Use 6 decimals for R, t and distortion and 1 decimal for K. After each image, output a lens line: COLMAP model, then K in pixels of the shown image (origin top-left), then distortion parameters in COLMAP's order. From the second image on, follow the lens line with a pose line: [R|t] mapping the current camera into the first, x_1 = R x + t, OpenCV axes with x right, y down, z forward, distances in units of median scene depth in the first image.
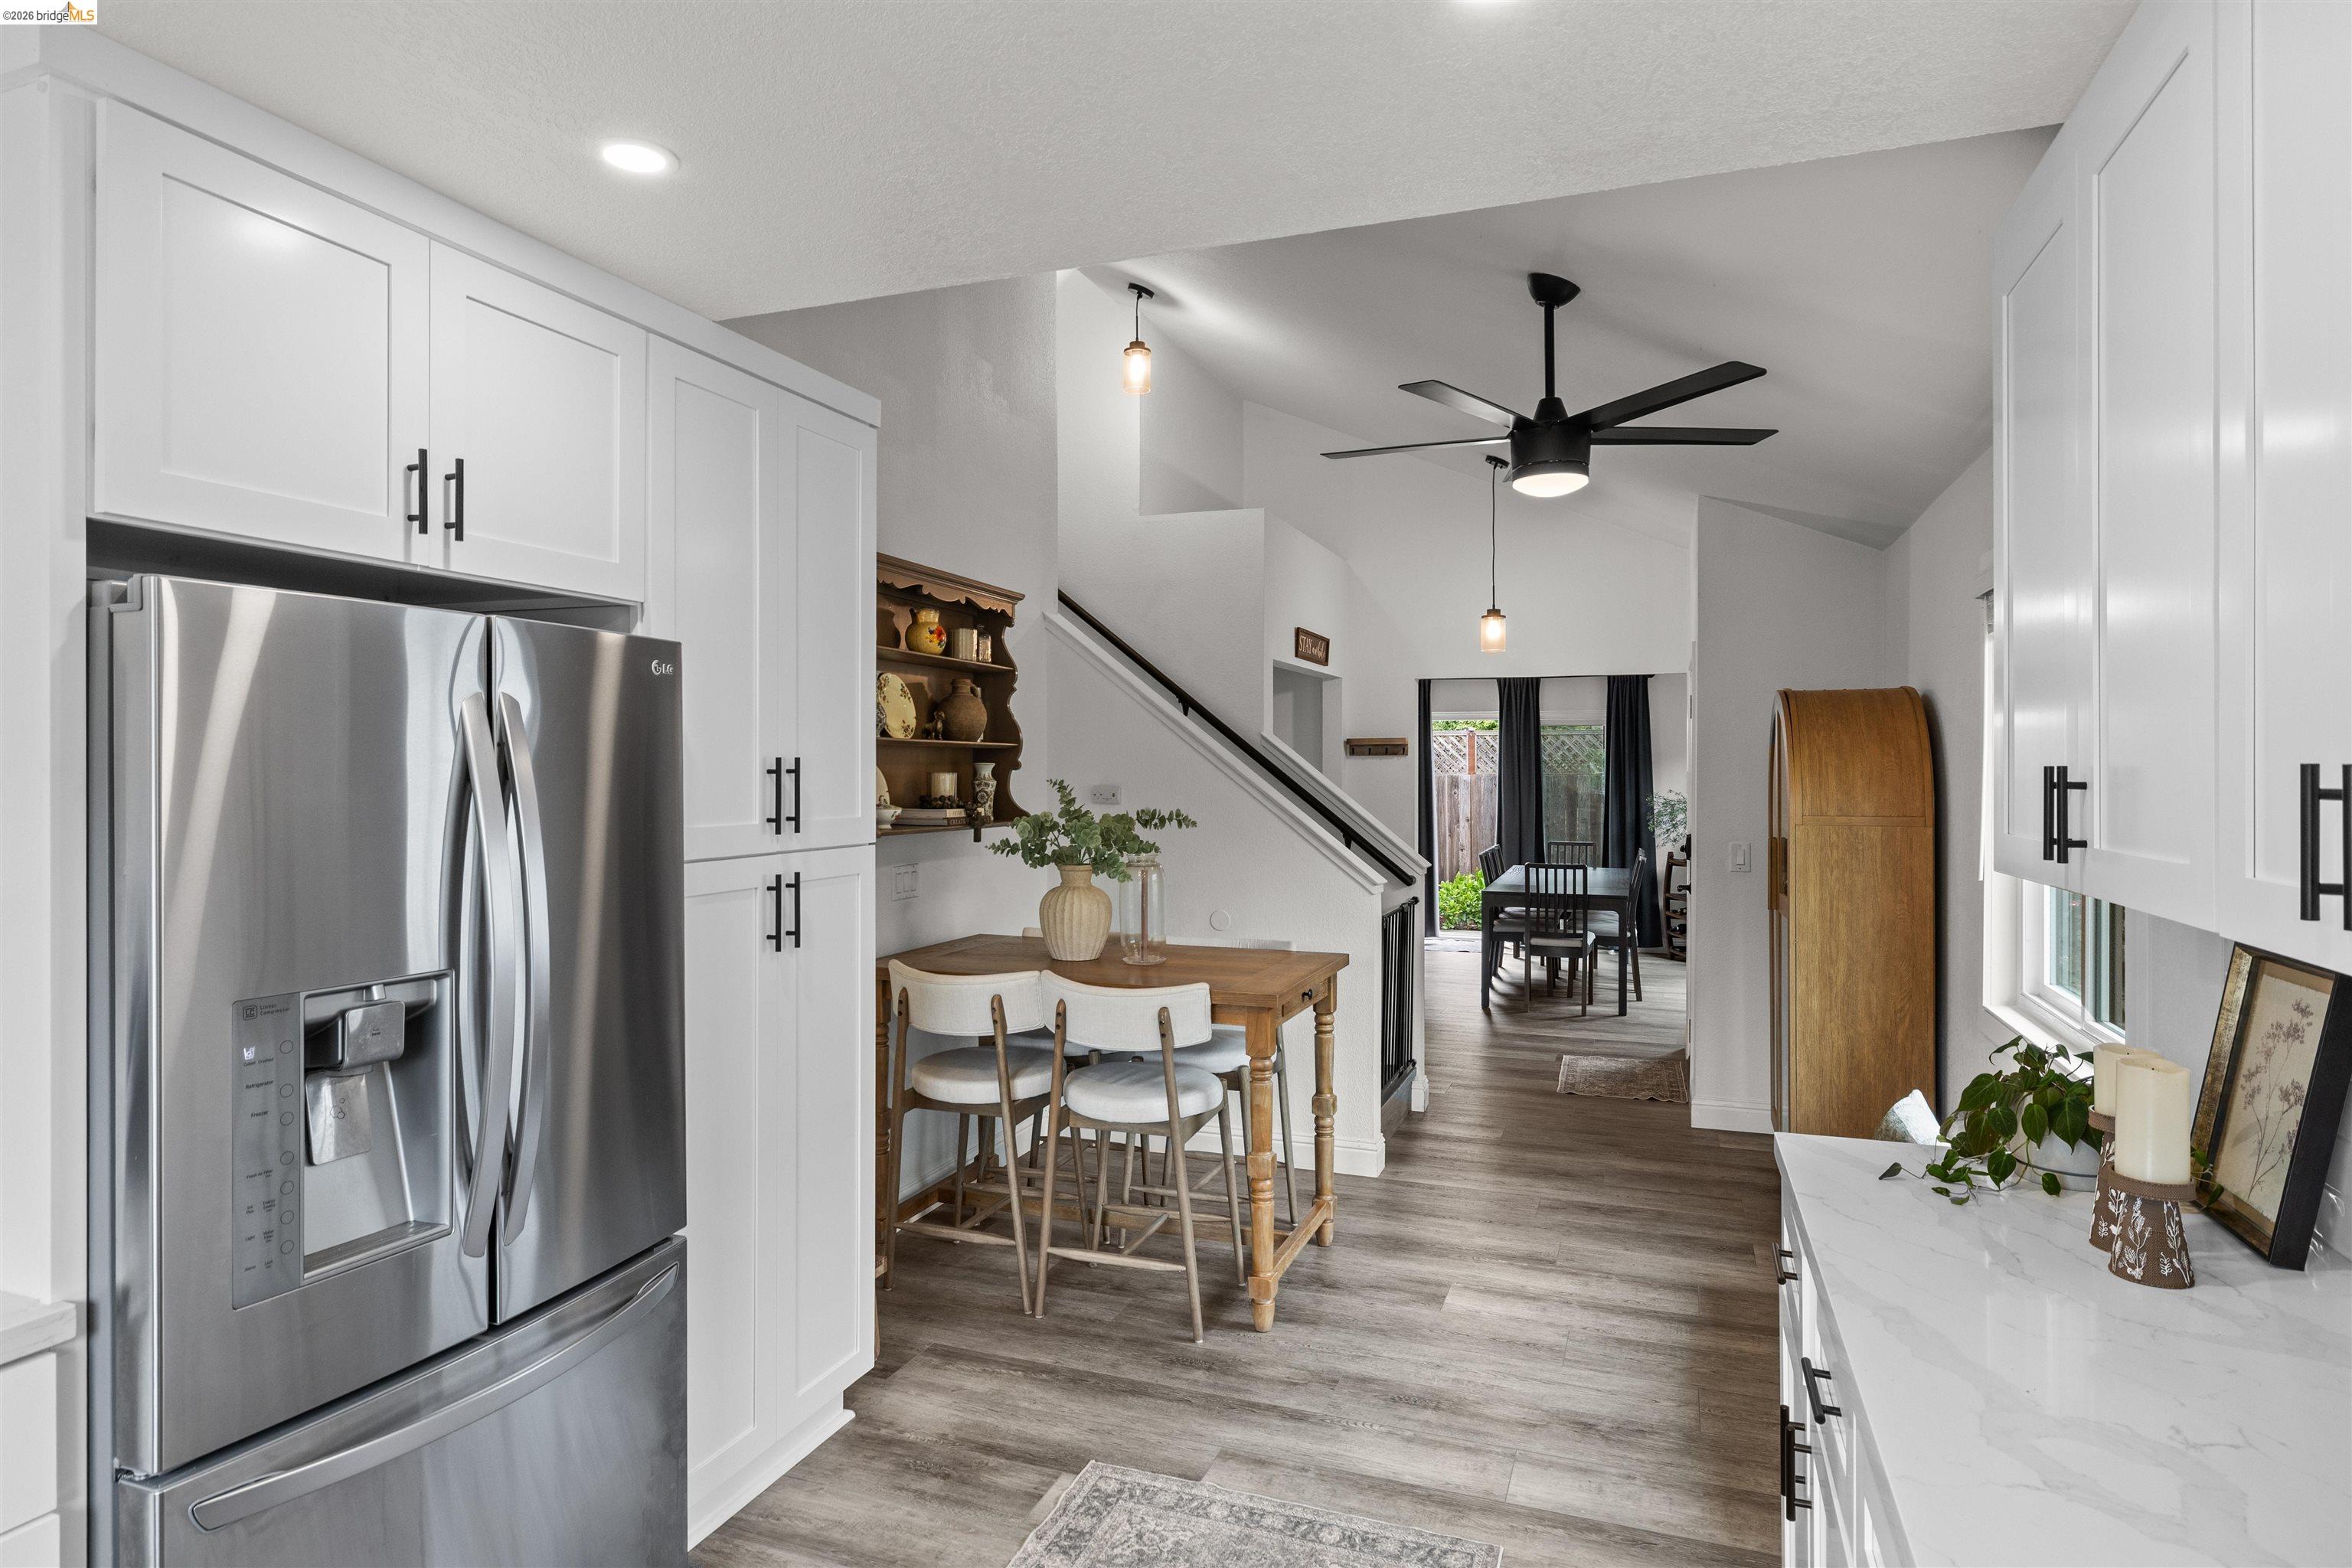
lens RADIAL K [[1305.7, 0, 1170.1], [0, 1305.7, 779.8], [0, 0, 1]] dist [0.003537, 0.000264]
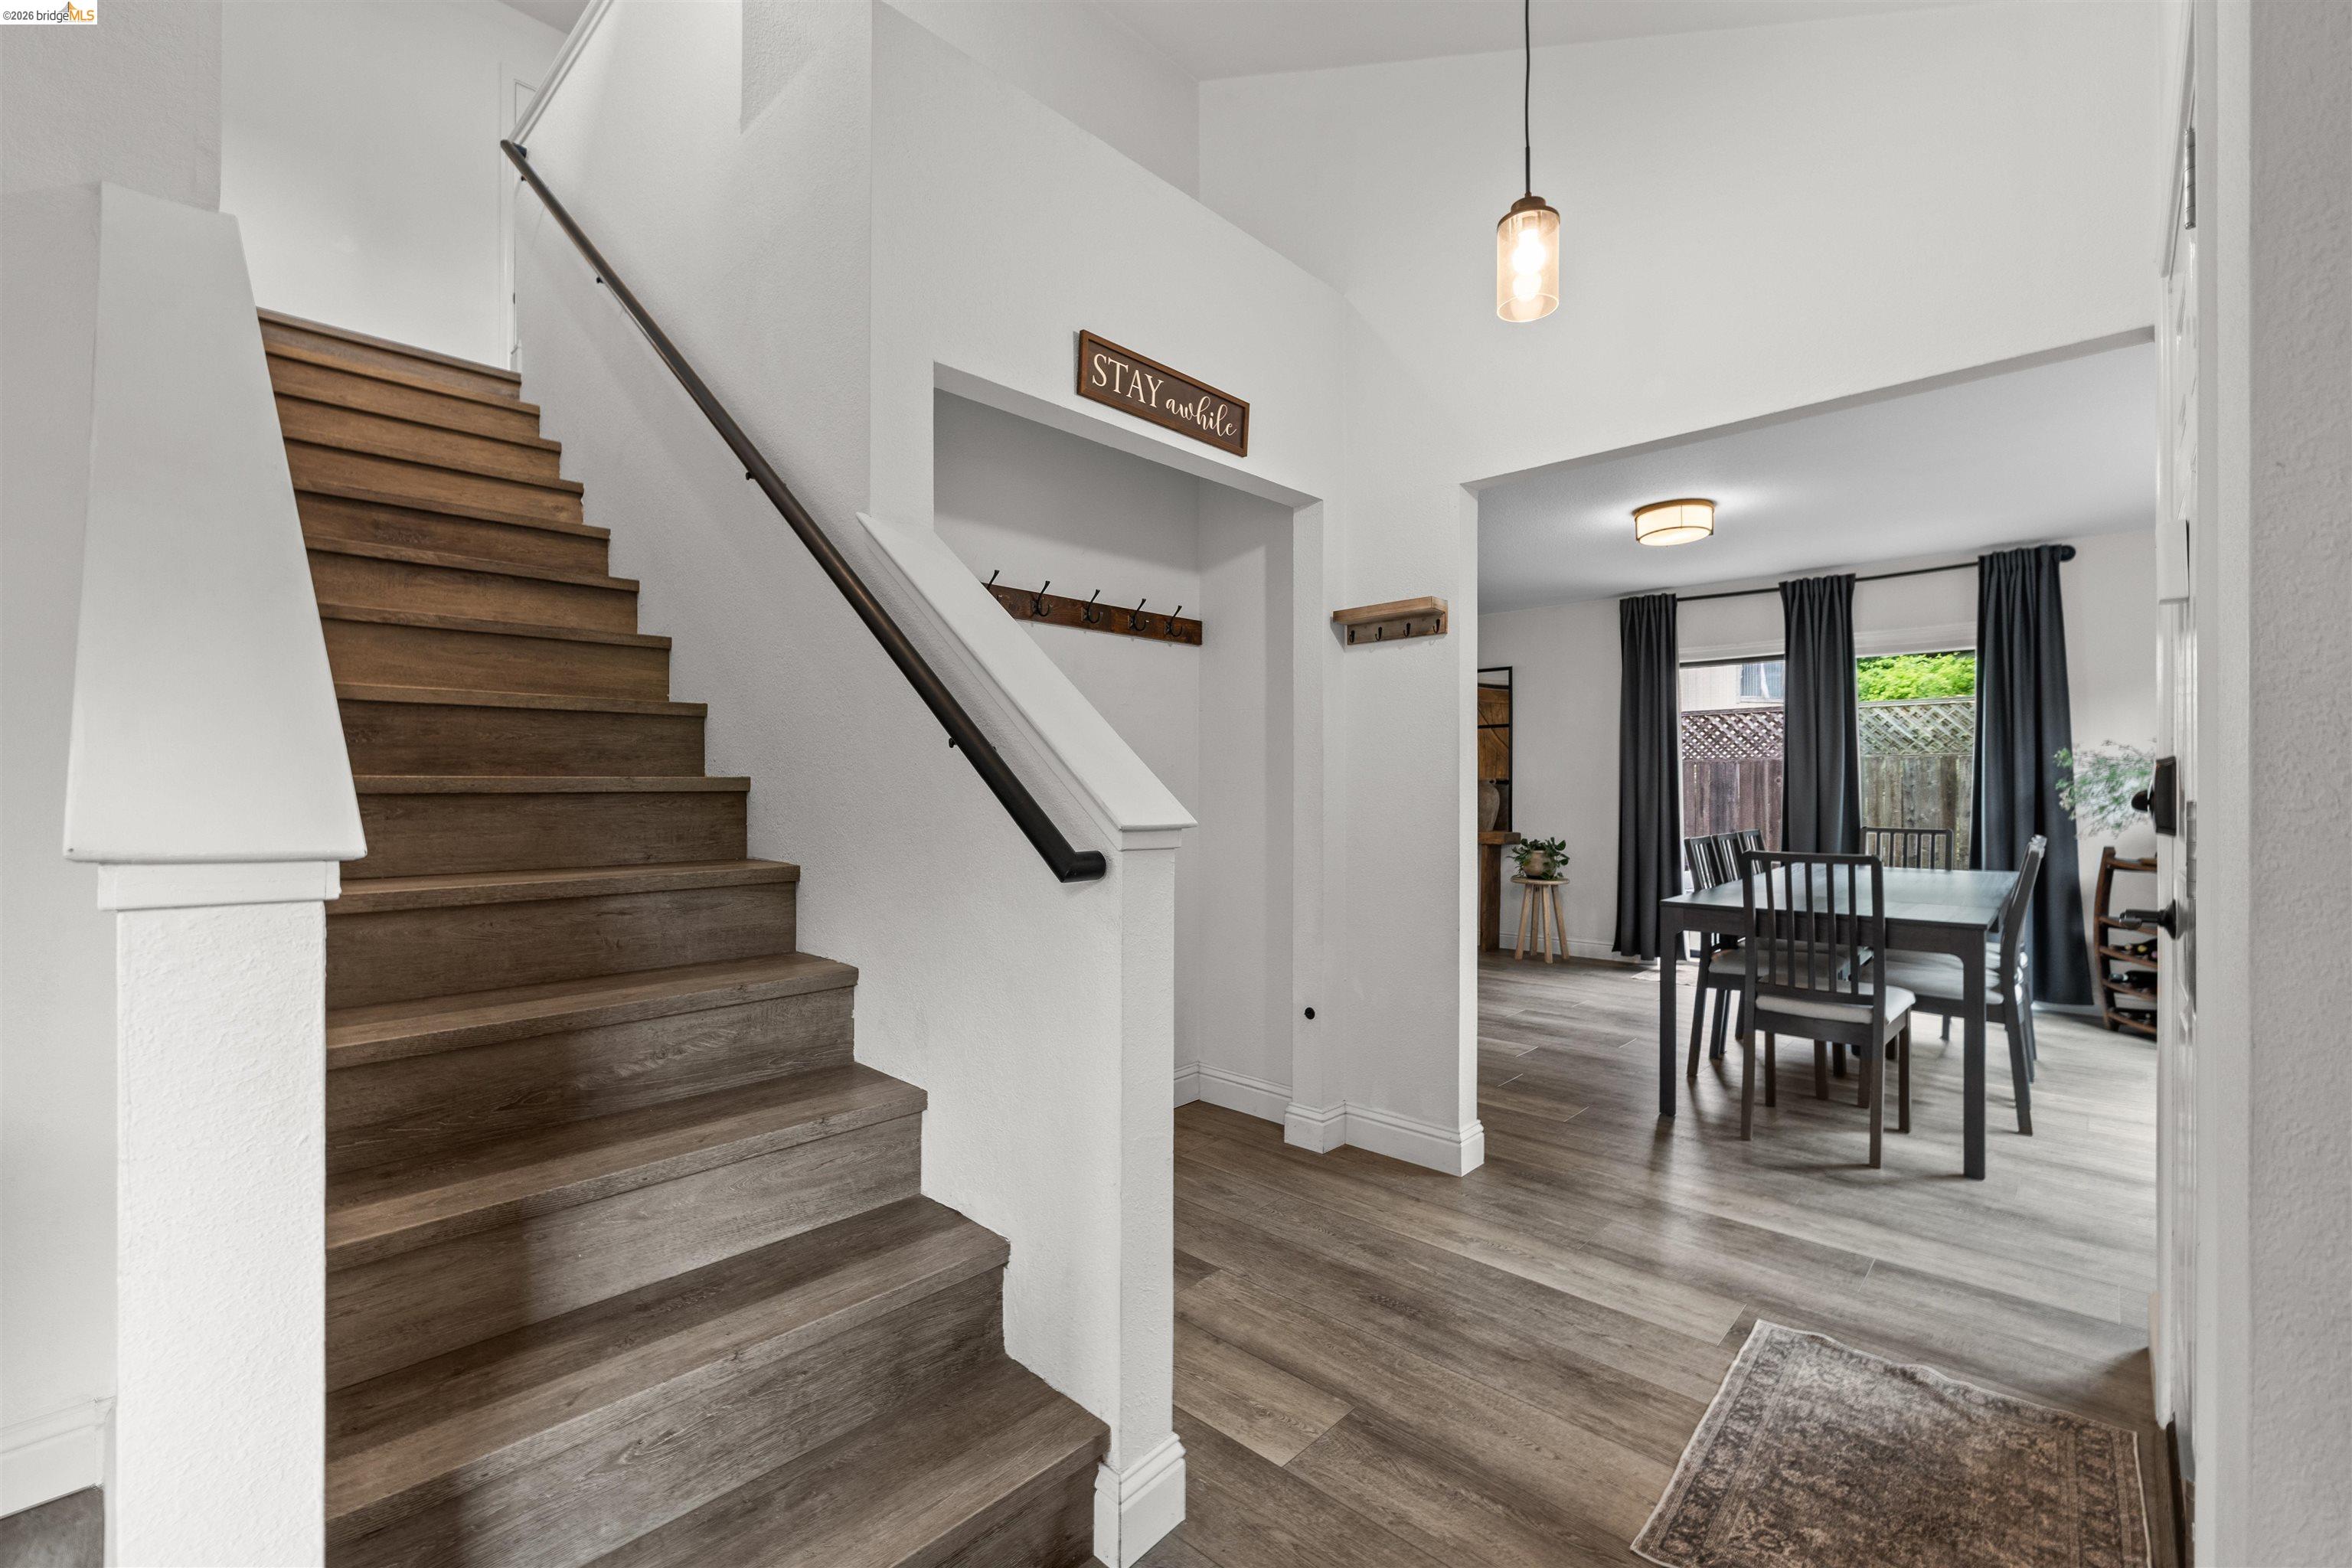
lens RADIAL K [[1000.0, 0, 1158.3], [0, 1000.0, 791.0], [0, 0, 1]] dist [0.009776, -0.000214]
pose [[0.923202, 0.001032, -0.384313, 0.207301], [-0.001531, 0.999998, -0.000994, 0.039966], [0.384311, 0.001506, 0.923202, 0.531705]]
